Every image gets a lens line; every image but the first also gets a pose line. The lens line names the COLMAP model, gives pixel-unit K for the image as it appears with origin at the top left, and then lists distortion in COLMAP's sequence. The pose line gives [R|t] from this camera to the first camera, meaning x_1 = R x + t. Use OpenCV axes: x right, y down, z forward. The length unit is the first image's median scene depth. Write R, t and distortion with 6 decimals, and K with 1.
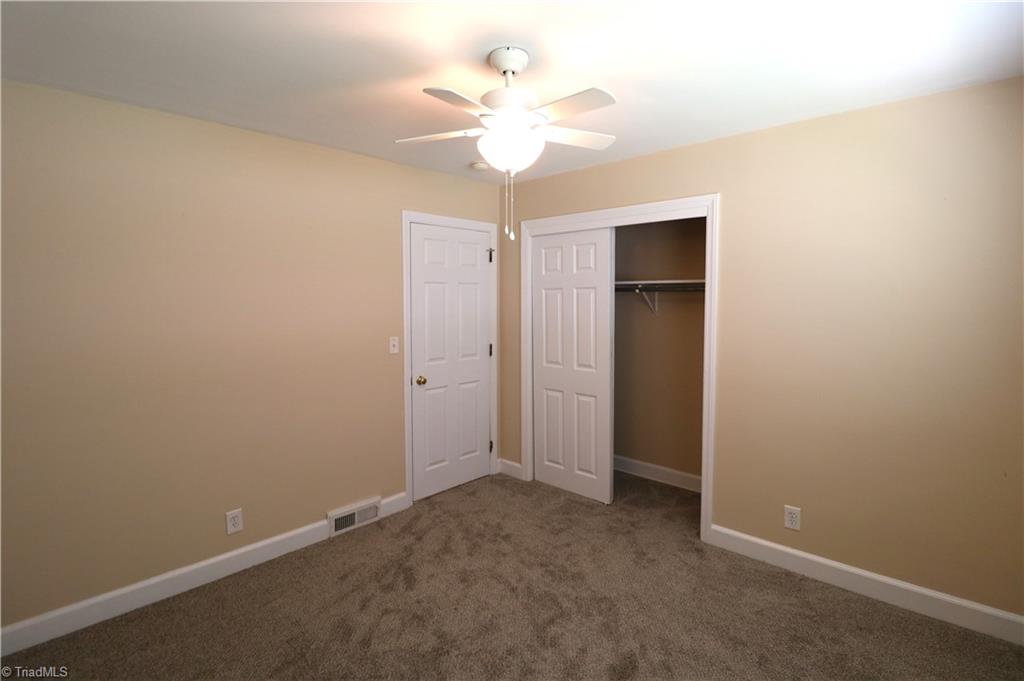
lens RADIAL K [[485.6, 0, 510.6], [0, 485.6, 327.9], [0, 0, 1]] dist [-0.020251, -0.000270]
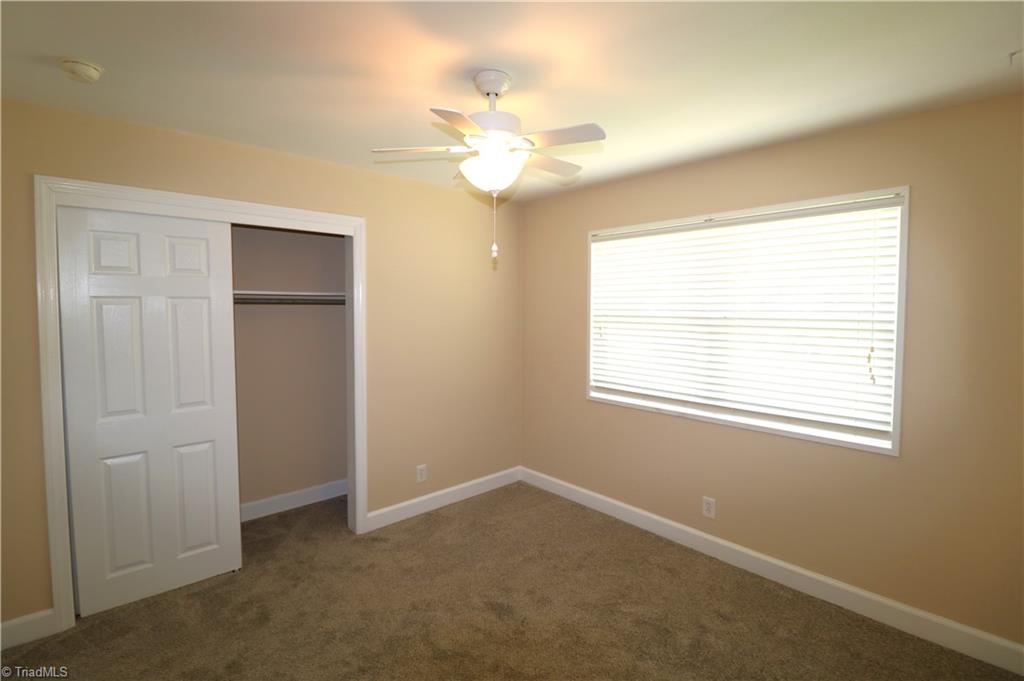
lens RADIAL K [[485.6, 0, 510.6], [0, 485.6, 327.9], [0, 0, 1]] dist [-0.020251, -0.000270]
pose [[0.061961, -0.039901, 0.997281, -0.611870], [0.060765, 0.997498, 0.036135, -0.037815], [-0.996227, 0.058361, 0.064231, 0.535626]]
